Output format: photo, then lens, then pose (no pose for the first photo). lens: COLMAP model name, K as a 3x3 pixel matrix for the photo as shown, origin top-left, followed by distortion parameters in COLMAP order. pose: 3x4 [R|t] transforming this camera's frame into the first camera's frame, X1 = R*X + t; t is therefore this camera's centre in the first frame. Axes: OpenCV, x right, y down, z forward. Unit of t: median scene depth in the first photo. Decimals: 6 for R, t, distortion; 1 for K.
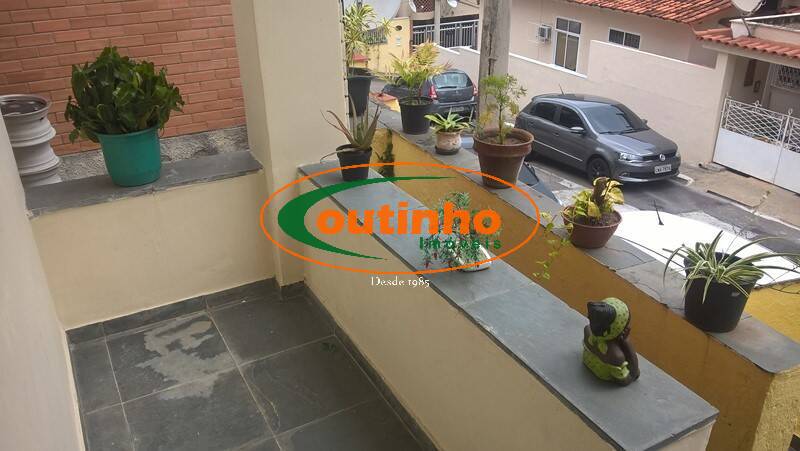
lens RADIAL K [[641.8, 0, 400.0], [0, 641.8, 225.5], [0, 0, 1]] dist [0.032359, -0.087916]
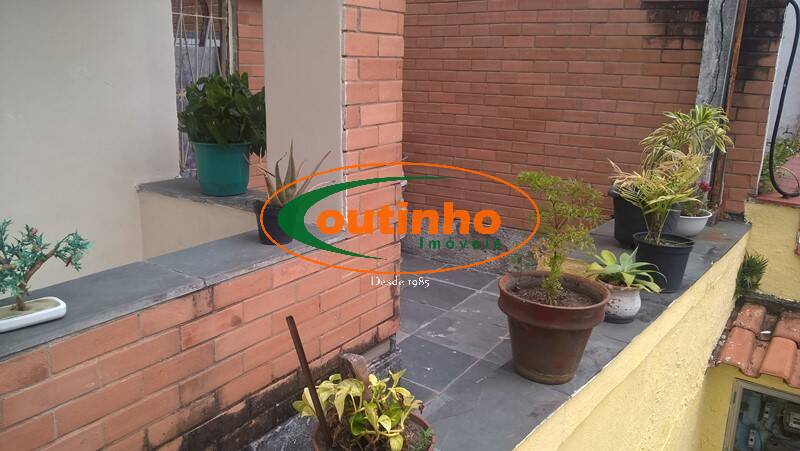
lens RADIAL K [[641.8, 0, 400.0], [0, 641.8, 225.5], [0, 0, 1]] dist [0.032359, -0.087916]
pose [[0.449018, 0.236949, -0.861532, 0.148128], [-0.420360, 0.906850, 0.030328, -0.040720], [0.788467, 0.348536, 0.506796, 0.162208]]
